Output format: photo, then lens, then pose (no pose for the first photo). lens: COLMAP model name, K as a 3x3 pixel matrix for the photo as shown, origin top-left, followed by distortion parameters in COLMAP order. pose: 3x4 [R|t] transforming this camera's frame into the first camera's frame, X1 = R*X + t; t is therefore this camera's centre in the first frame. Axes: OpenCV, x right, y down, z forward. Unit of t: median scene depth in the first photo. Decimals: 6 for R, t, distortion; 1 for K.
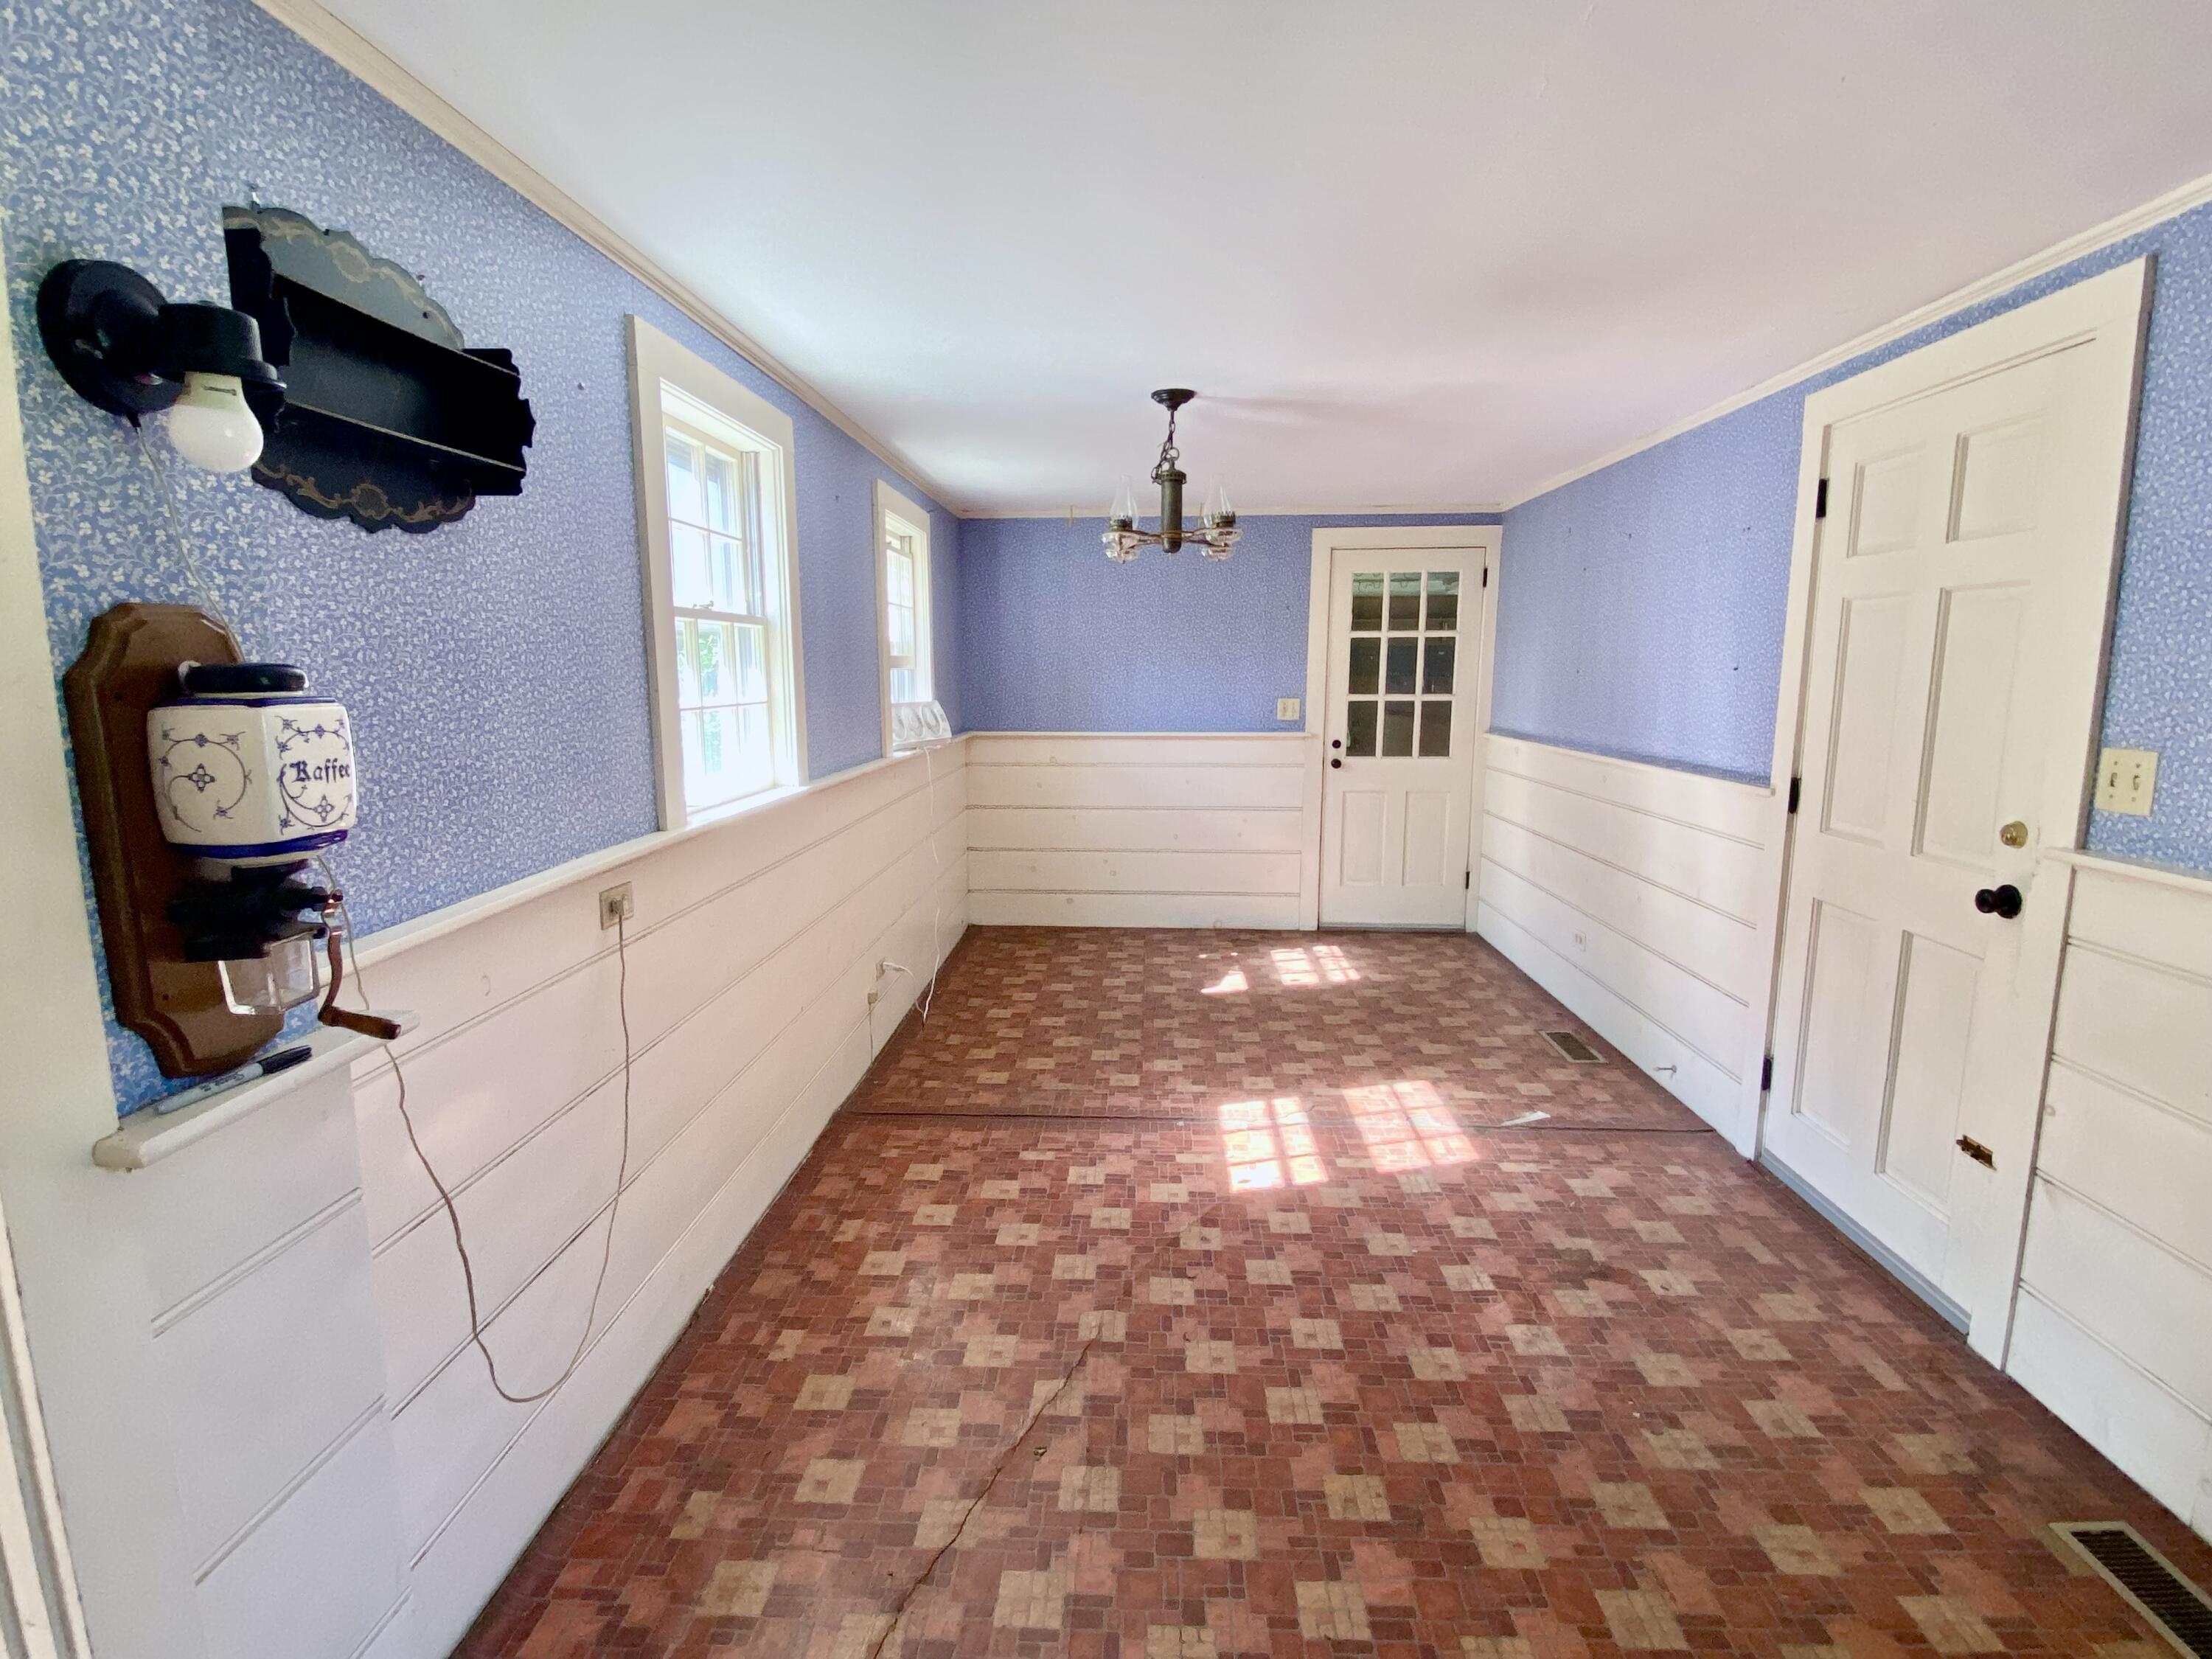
lens RADIAL K [[1032.4, 0, 1103.9], [0, 1032.4, 820.8], [0, 0, 1]] dist [0.001231, -0.000478]
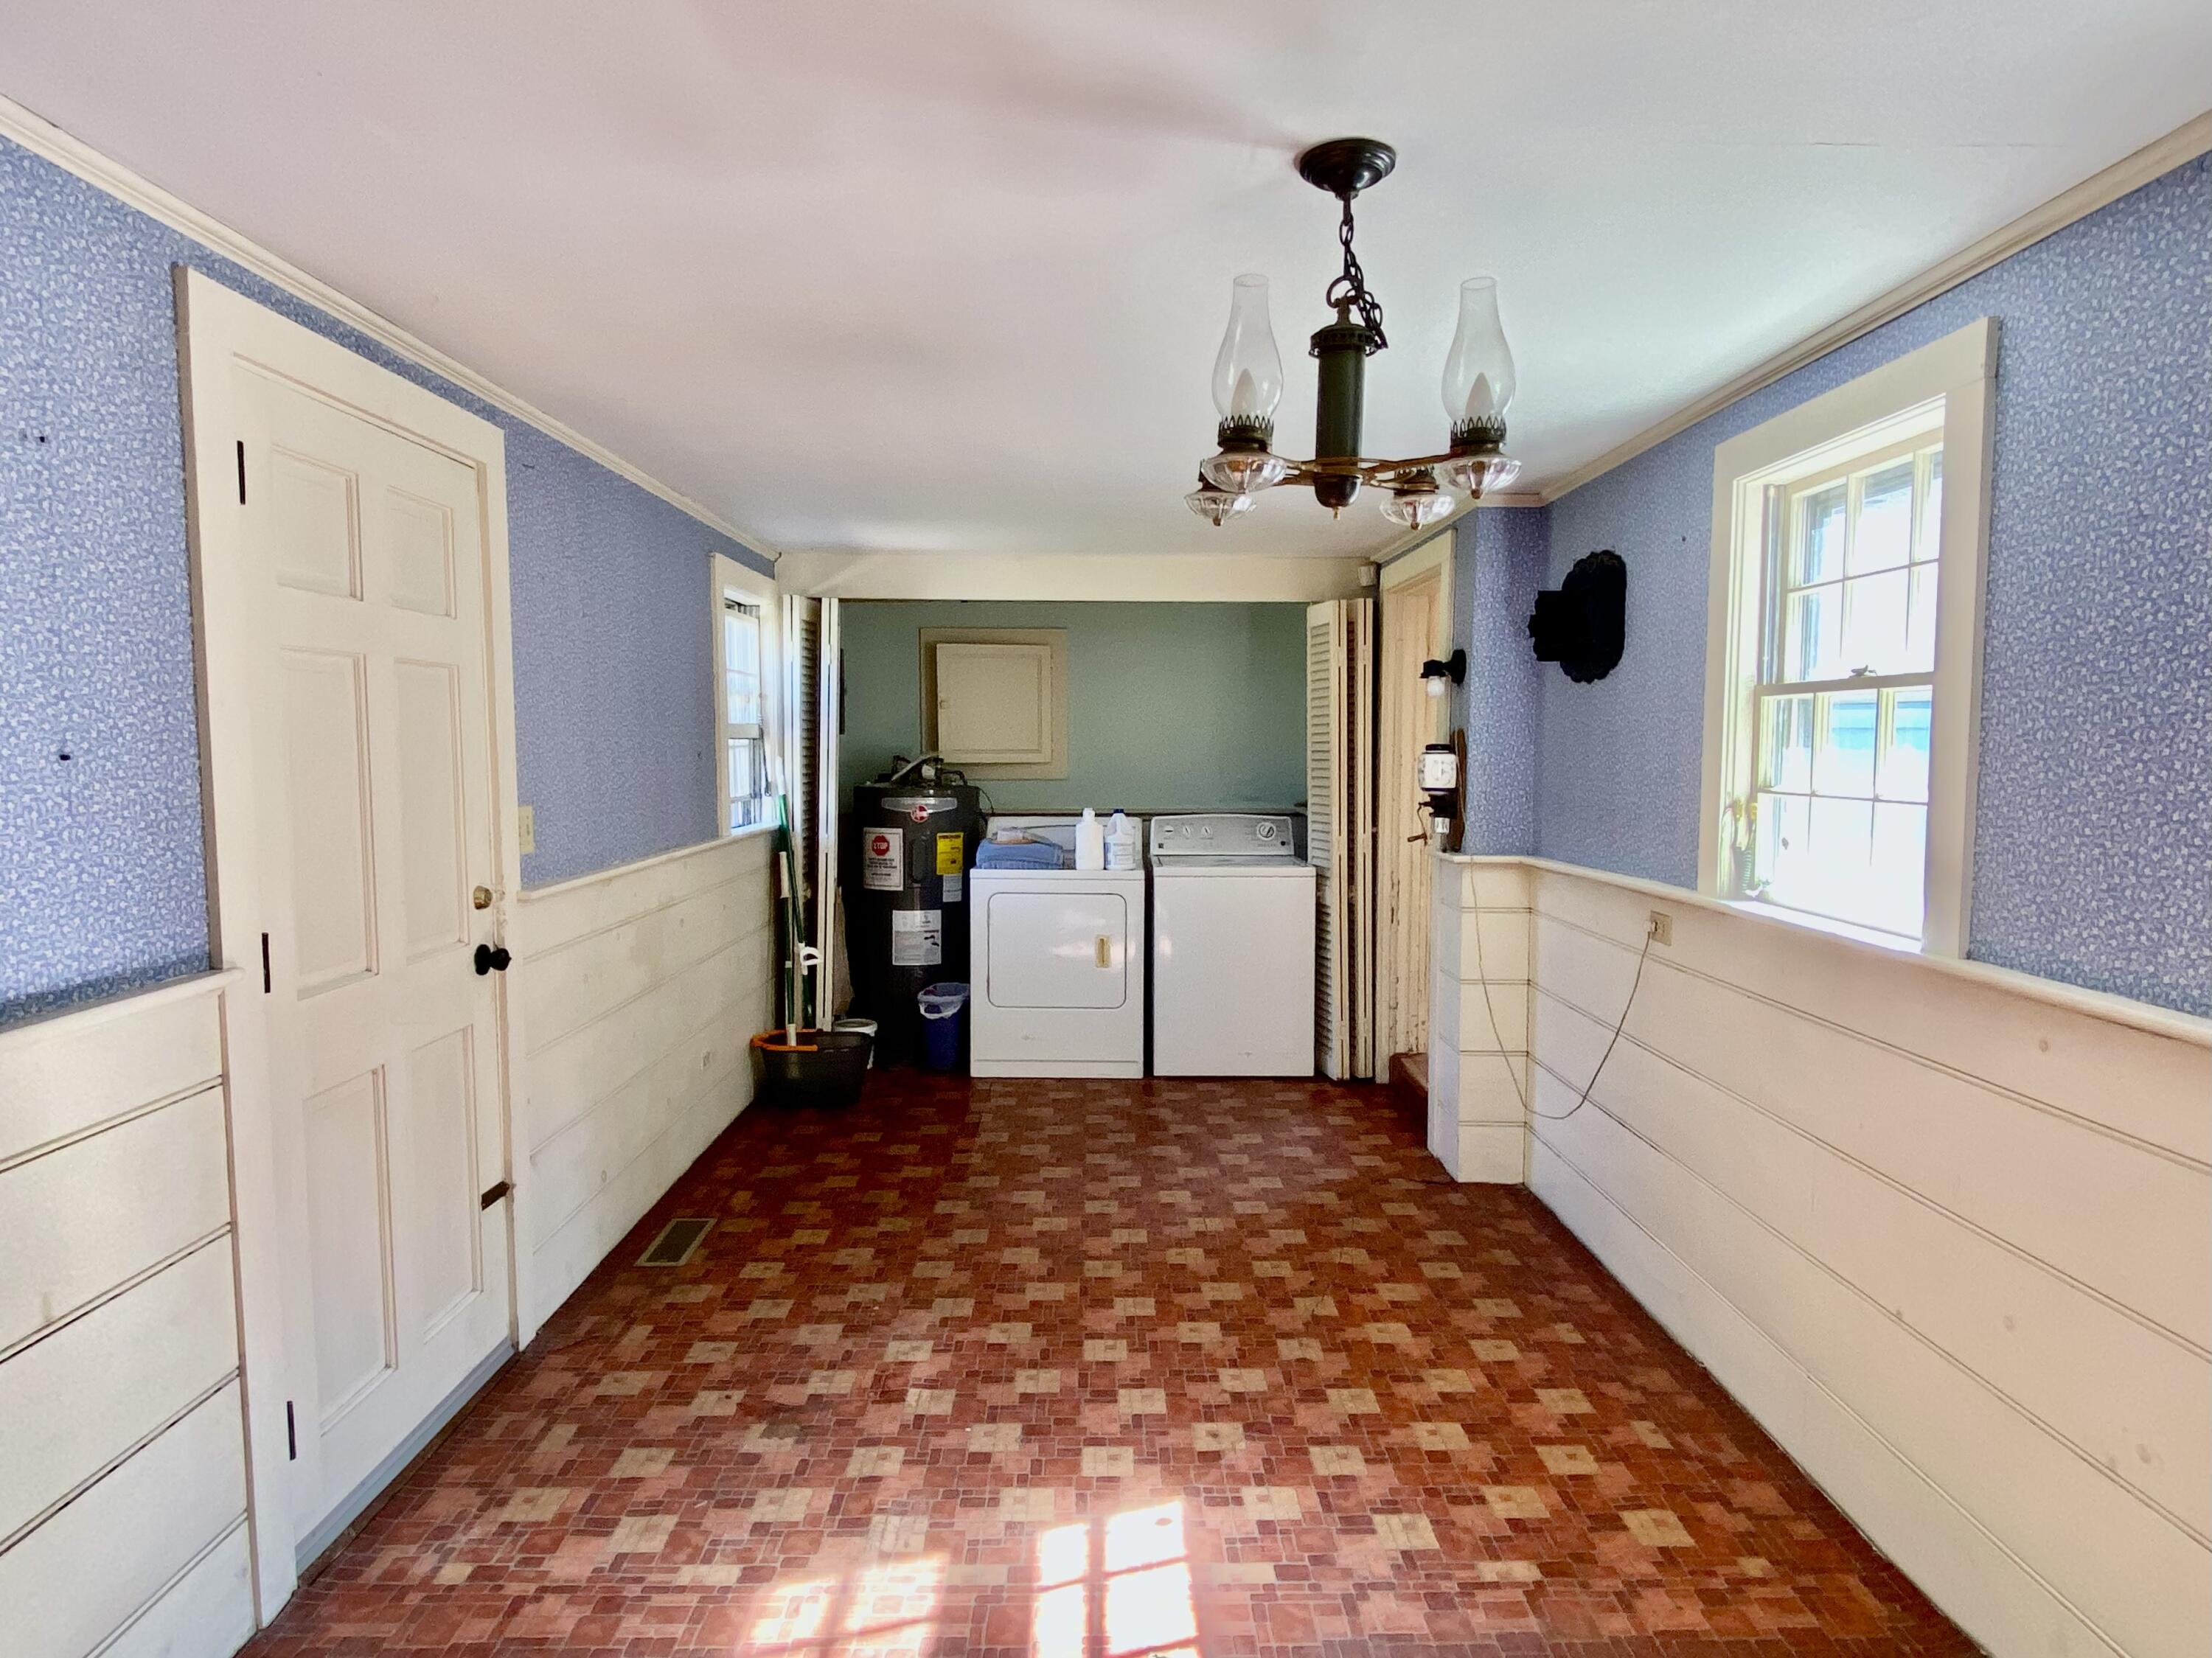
lens RADIAL K [[1327.6, 0, 1100.4], [0, 1327.6, 836.5], [0, 0, 1]] dist [0.063953, 0.001336]
pose [[-0.998180, 0.001804, -0.060272, 0.260753], [-0.011676, 0.974853, 0.222541, -0.311360], [0.059158, 0.222840, -0.973058, 1.996693]]
